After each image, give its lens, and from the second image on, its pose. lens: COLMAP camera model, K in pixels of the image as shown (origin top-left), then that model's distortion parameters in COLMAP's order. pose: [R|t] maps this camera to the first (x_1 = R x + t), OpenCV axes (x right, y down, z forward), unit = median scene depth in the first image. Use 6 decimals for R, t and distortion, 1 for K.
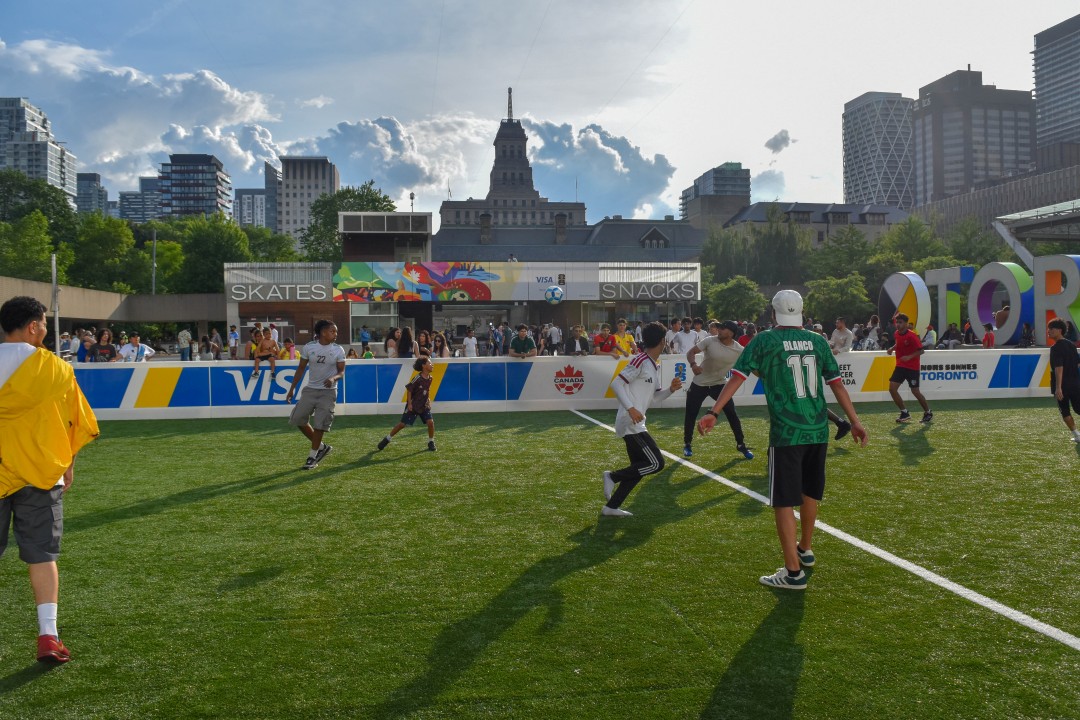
lens RADIAL K [[862.6, 0, 544.4], [0, 862.6, 360.1], [0, 0, 1]] dist [-0.092113, 0.016050]
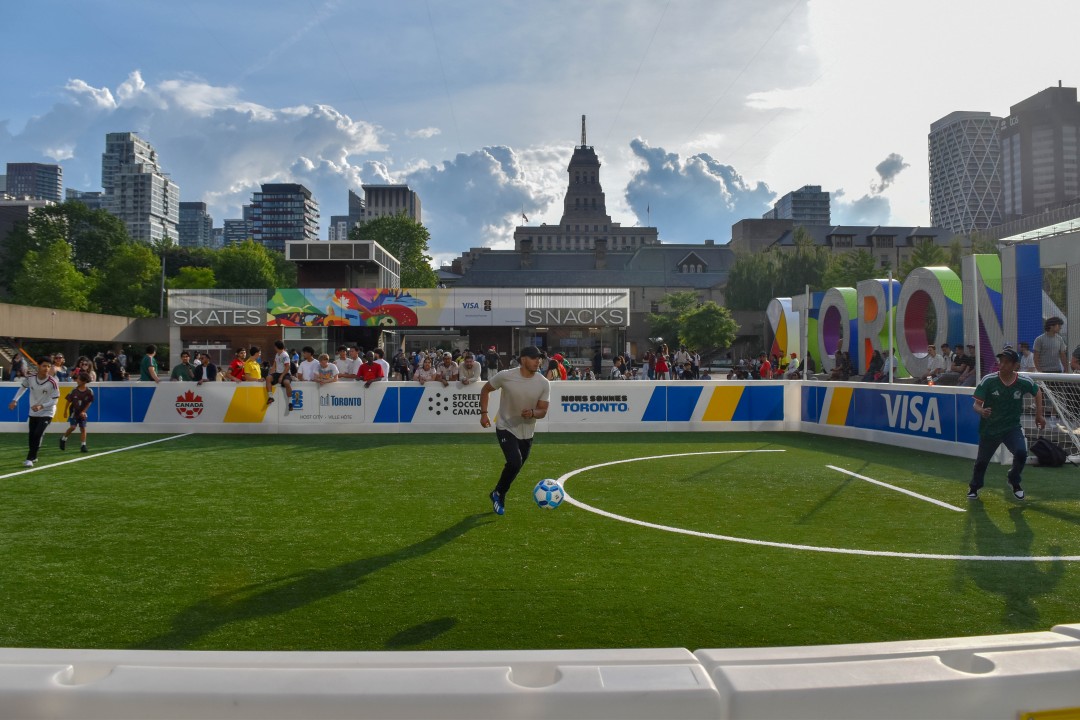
lens RADIAL K [[855.1, 0, 540.0], [0, 855.1, 360.0], [0, 0, 1]] dist [-0.091128, 0.015260]
pose [[0.992761, 0.008772, -0.119788, 0.072220], [-0.012016, 0.999580, -0.026388, -0.001195], [0.119506, 0.027637, 0.992449, 0.003825]]
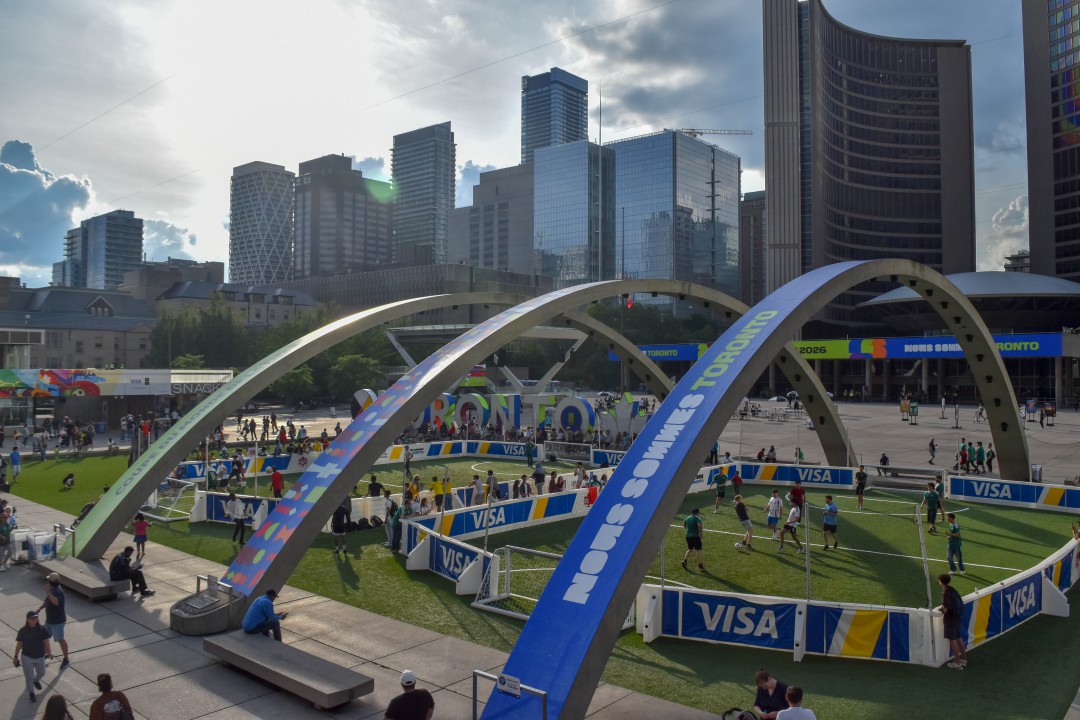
lens RADIAL K [[855.1, 0, 540.0], [0, 855.1, 360.0], [0, 0, 1]] dist [-0.091128, 0.015260]
pose [[0.754682, 0.022804, 0.655694, -0.152260], [0.004732, 0.999181, -0.040196, -0.024347], [-0.656074, 0.033437, 0.753956, -0.202893]]
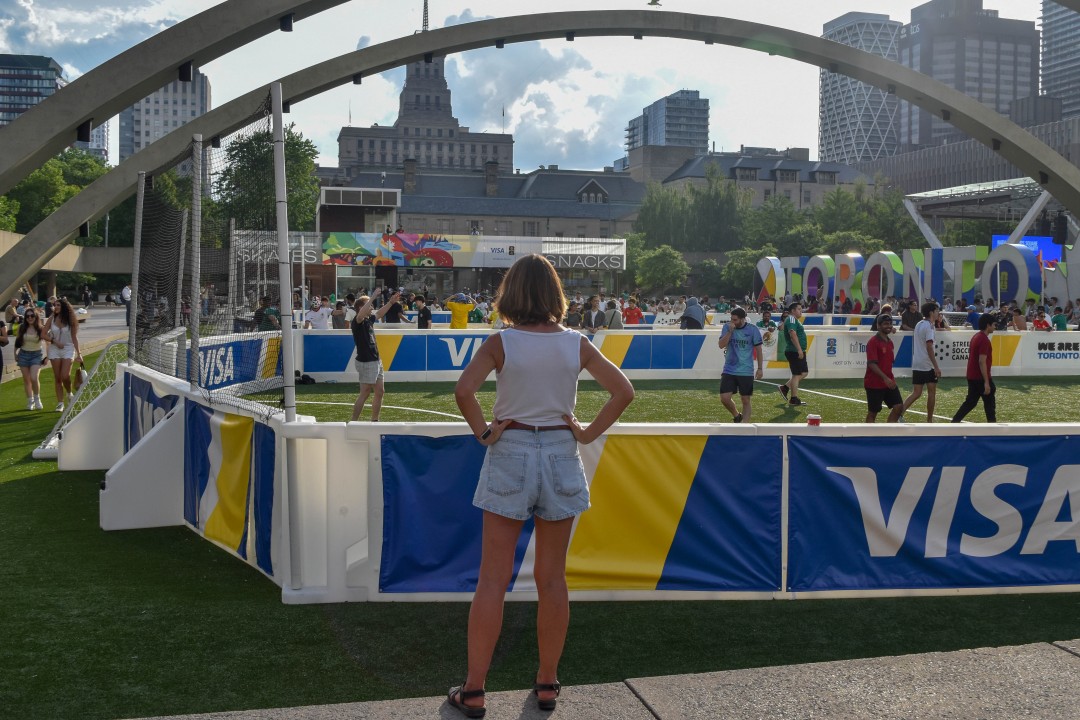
lens RADIAL K [[1107.9, 0, 565.9], [0, 1107.9, 360.3], [0, 0, 1]] dist [-0.075343, 0.018938]
pose [[0.994459, 0.016374, 0.103840, -0.022451], [-0.019878, 0.999264, 0.032800, 0.002865], [-0.103226, -0.034683, 0.994053, -0.198842]]
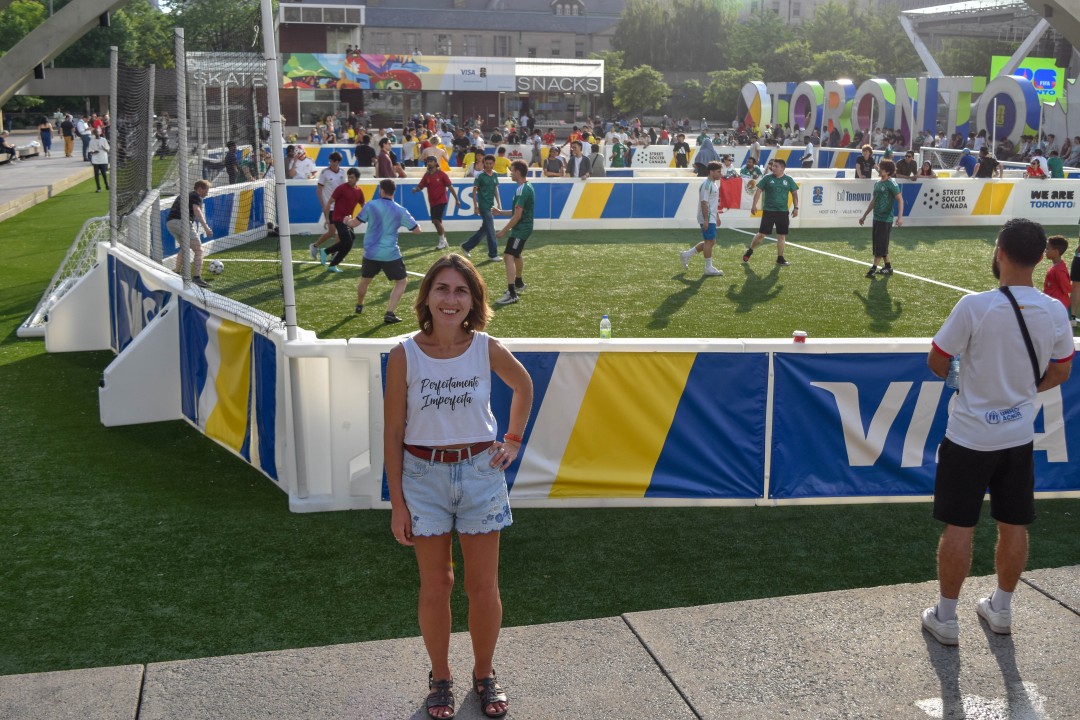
lens RADIAL K [[1149.7, 0, 540.0], [0, 1149.7, 360.0], [0, 0, 1]] dist [-0.068091, 0.018856]
pose [[0.994267, 0.000924, 0.106920, -0.023855], [-0.021087, 0.982019, 0.187603, -0.001816], [-0.104824, -0.188782, 0.976408, -0.201654]]
